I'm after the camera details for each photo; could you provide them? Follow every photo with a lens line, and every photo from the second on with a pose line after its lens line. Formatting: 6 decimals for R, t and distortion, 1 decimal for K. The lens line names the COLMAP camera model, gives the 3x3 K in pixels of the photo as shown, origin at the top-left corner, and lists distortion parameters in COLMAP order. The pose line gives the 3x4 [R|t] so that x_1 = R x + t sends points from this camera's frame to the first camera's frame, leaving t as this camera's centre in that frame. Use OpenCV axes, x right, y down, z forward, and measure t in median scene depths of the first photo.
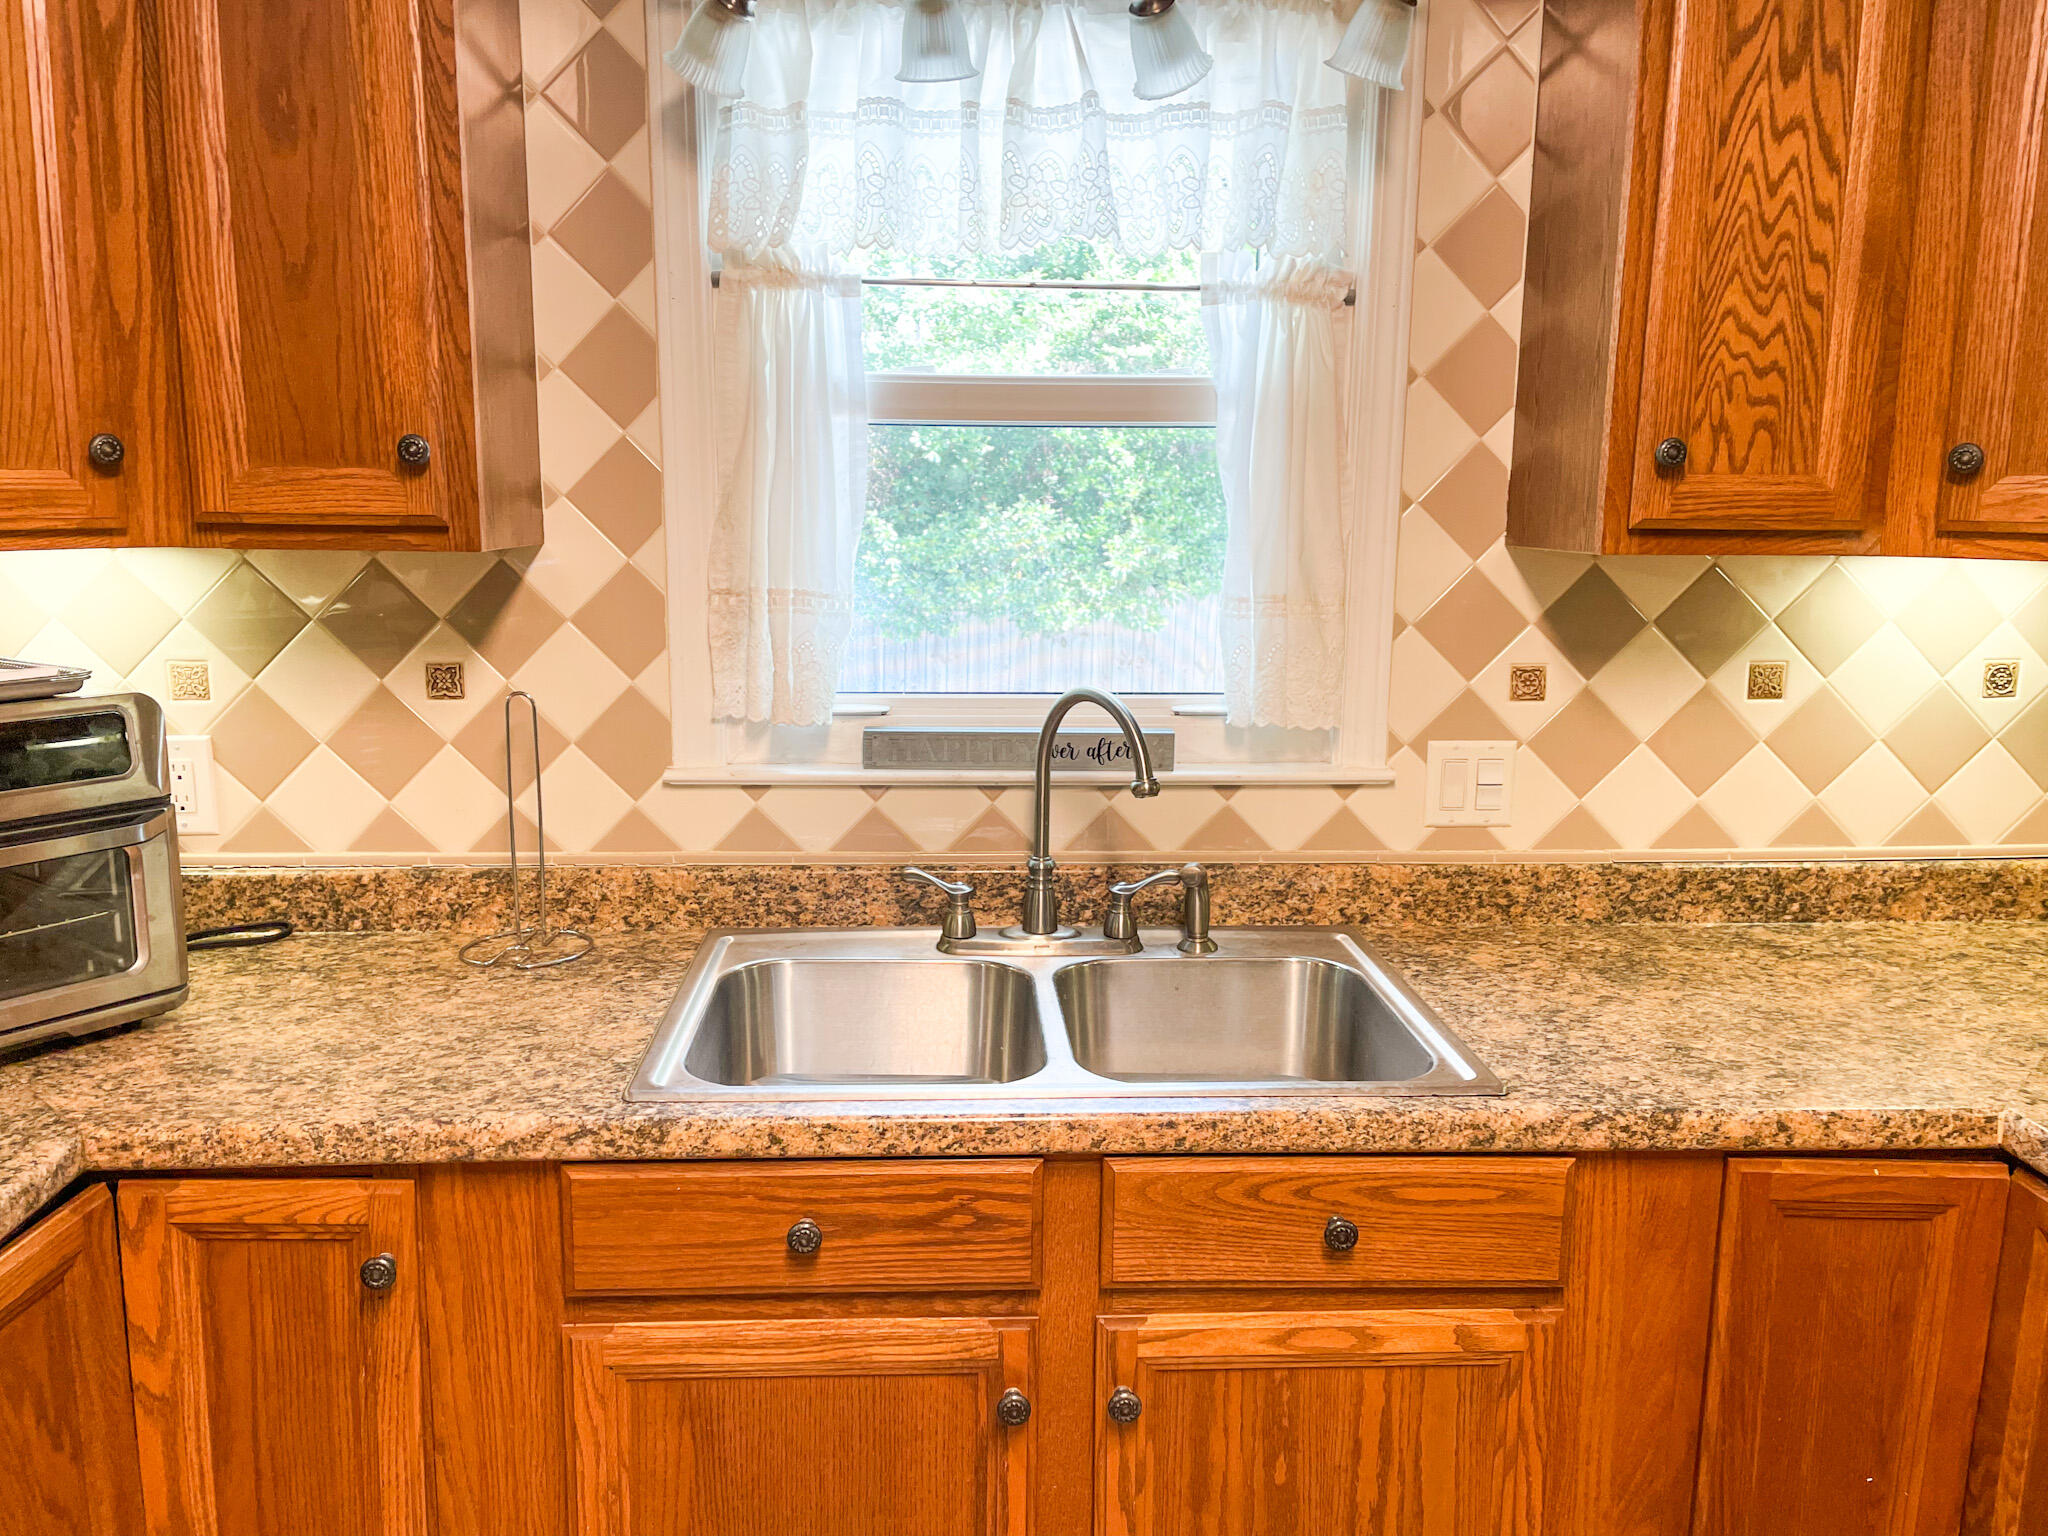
lens RADIAL K [[1551.1, 0, 1000.6], [0, 1551.1, 766.8], [0, 0, 1]] dist [0.080325, -0.095994]
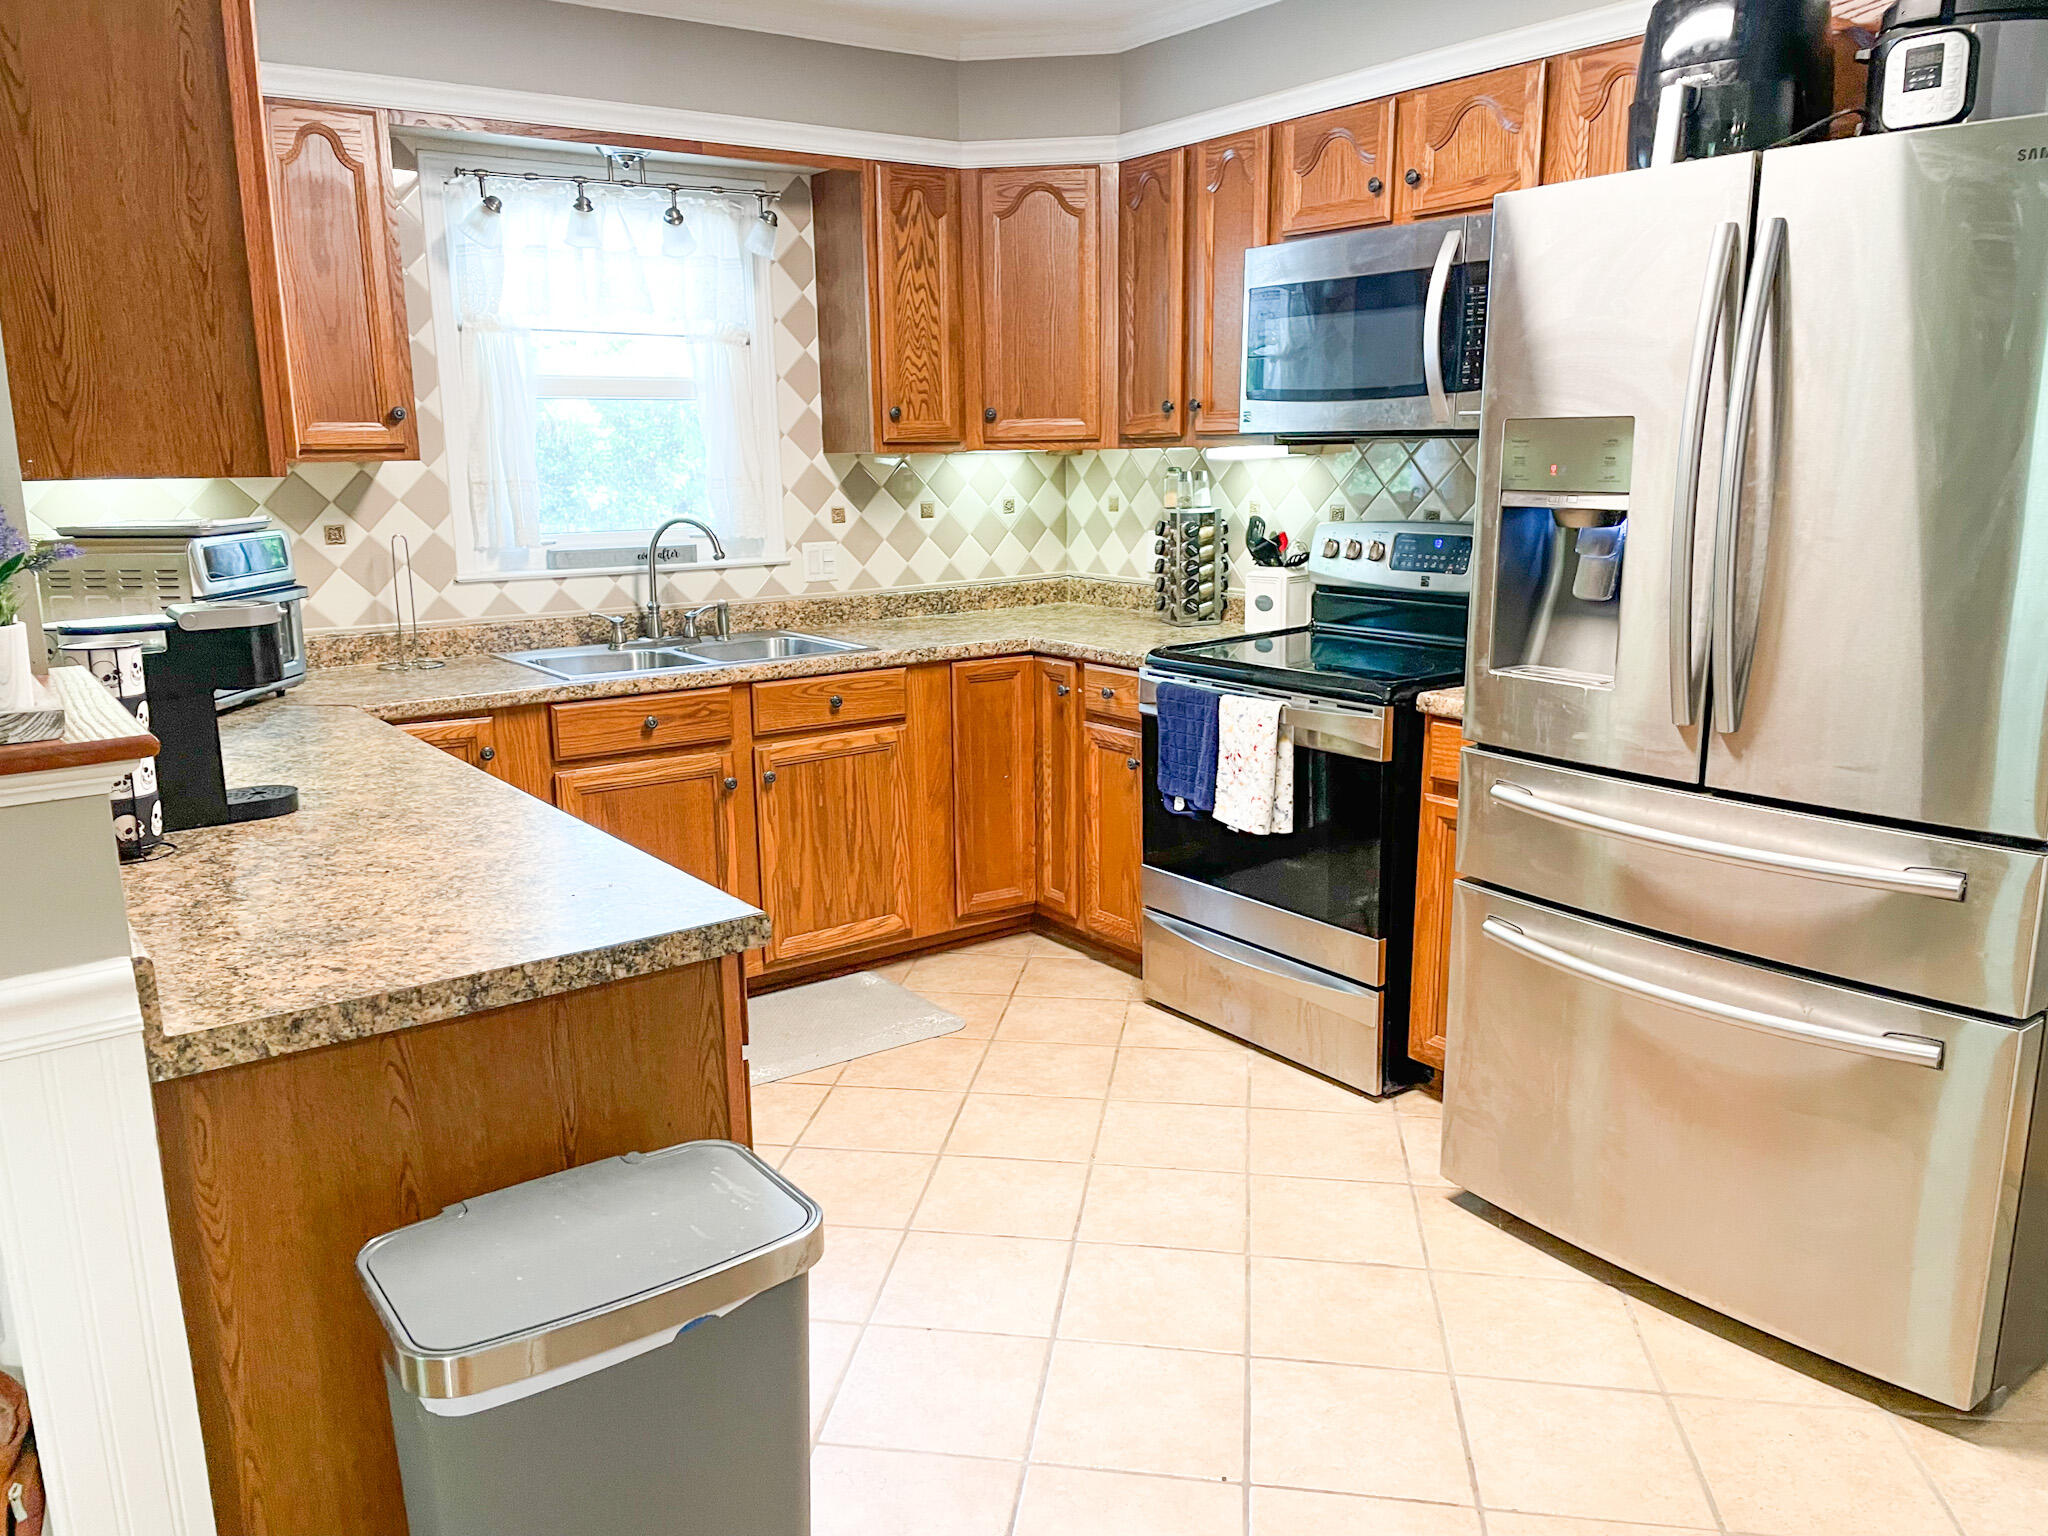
lens RADIAL K [[1551.1, 0, 1004.3], [0, 1551.1, 785.2], [0, 0, 1]] dist [0.080325, -0.095994]
pose [[0.838492, -0.136576, 0.527521, -0.868782], [0.117387, 0.990624, 0.069888, 0.252866], [-0.532120, 0.003324, 0.846663, -1.279370]]
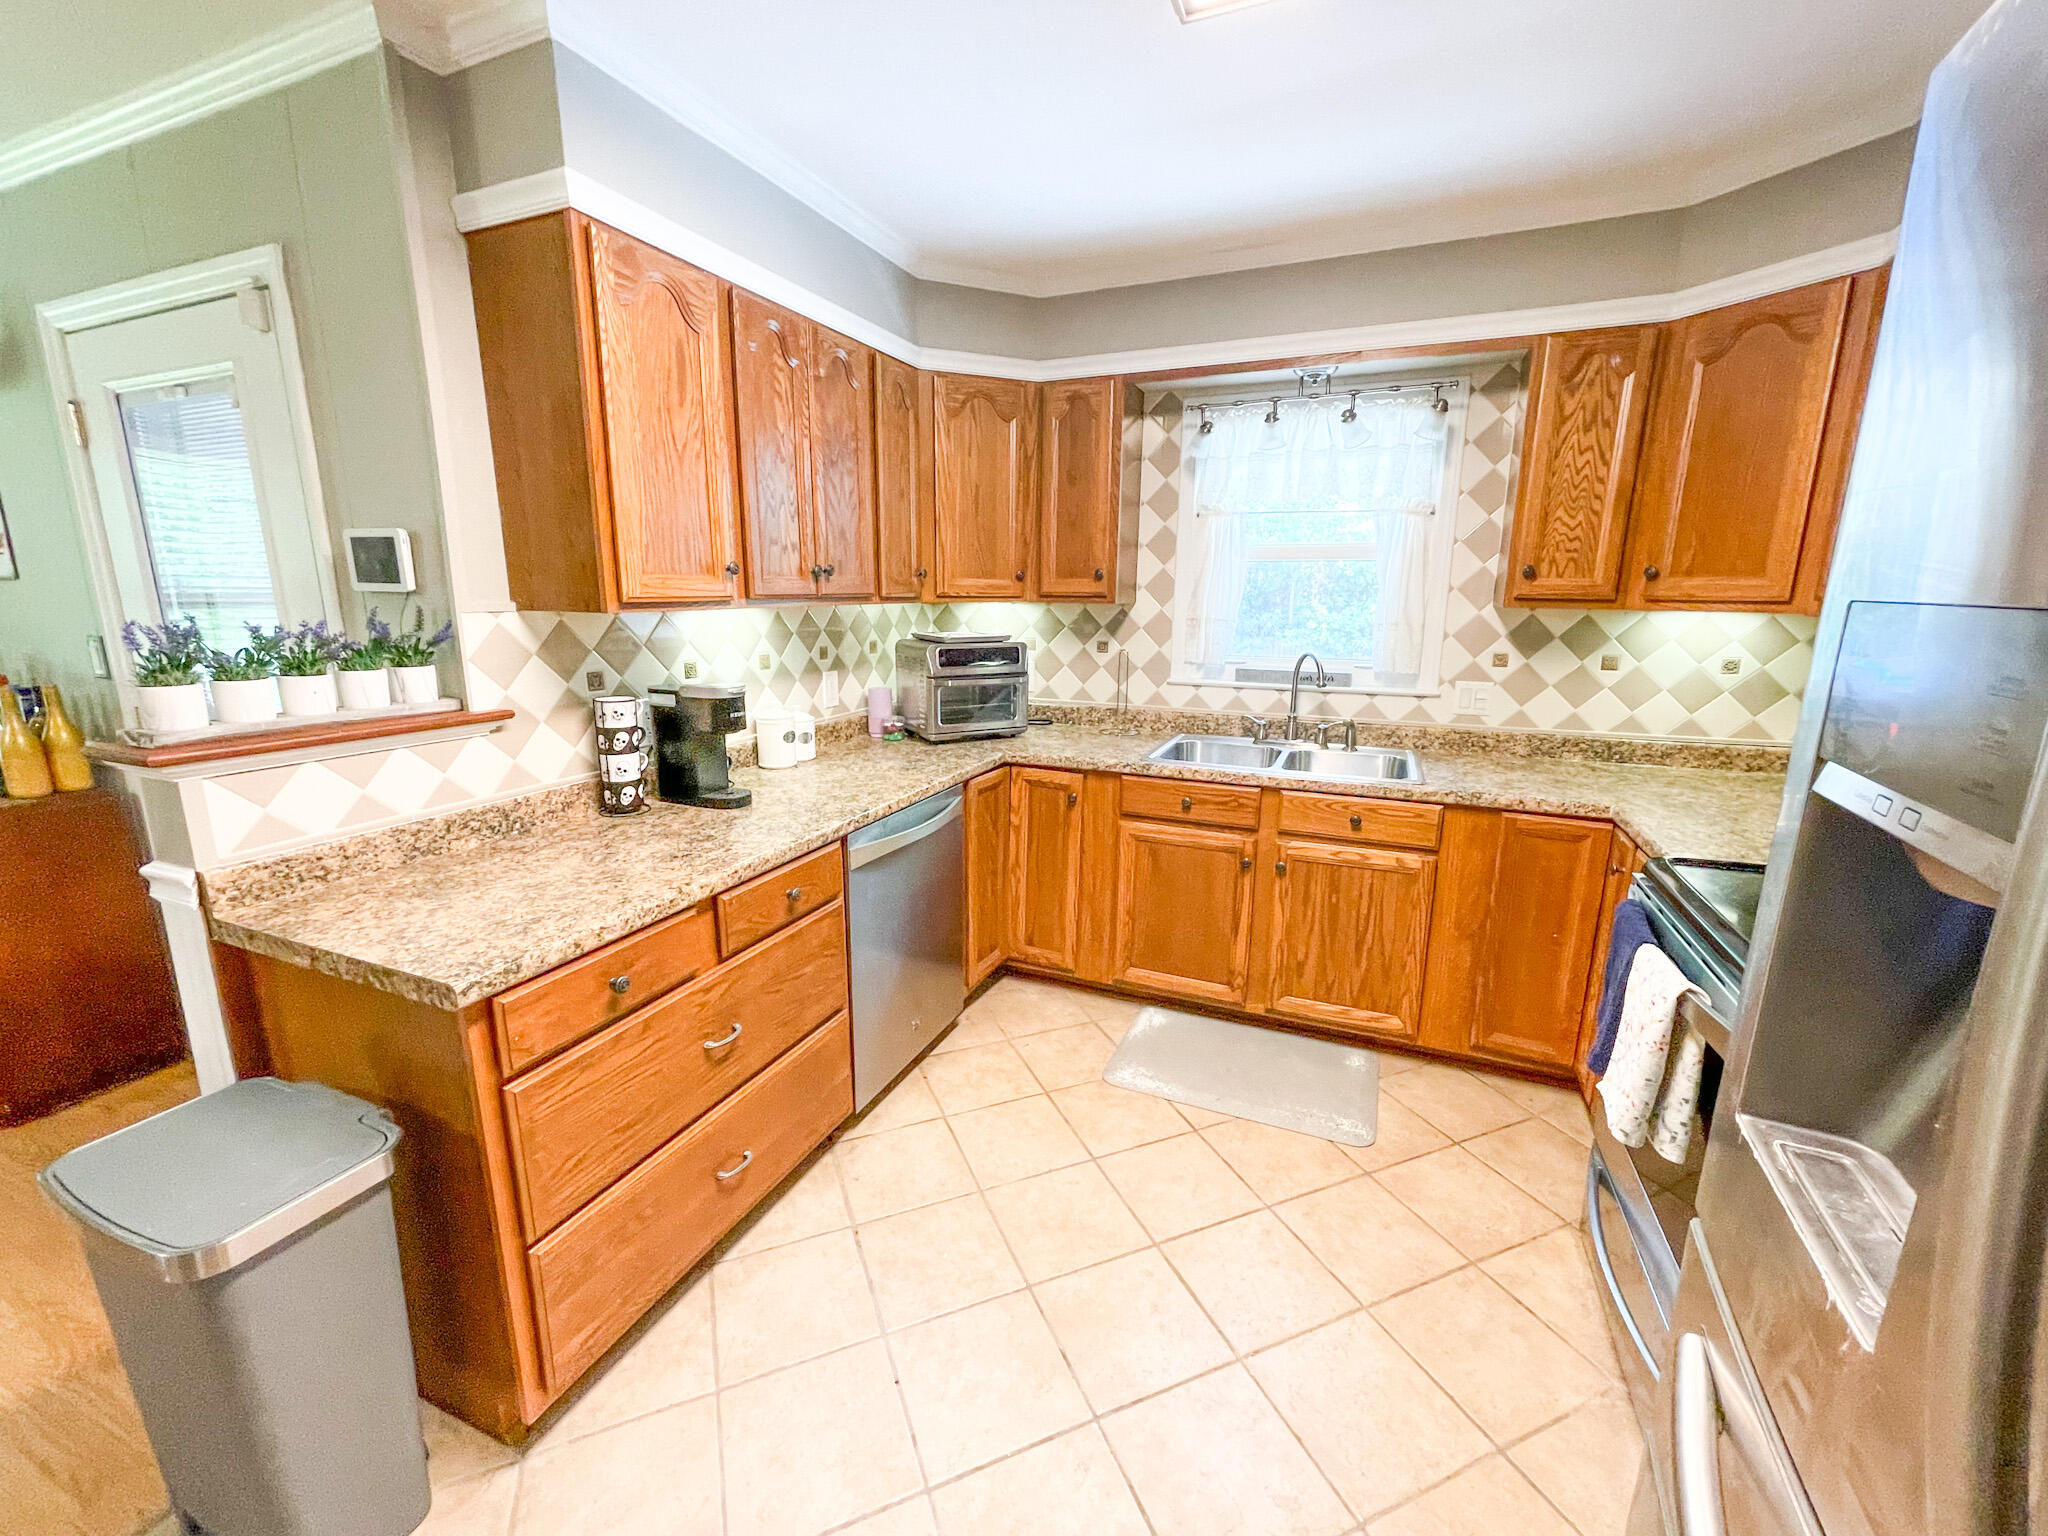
lens RADIAL K [[831.3, 0, 1023.3], [0, 831.3, 766.5], [0, 0, 1]] dist [-0.003557, -0.000695]
pose [[0.902717, 0.088389, -0.421057, 0.270769], [-0.075764, 0.996034, 0.046656, 0.142850], [0.423510, -0.010216, 0.905834, -0.699301]]
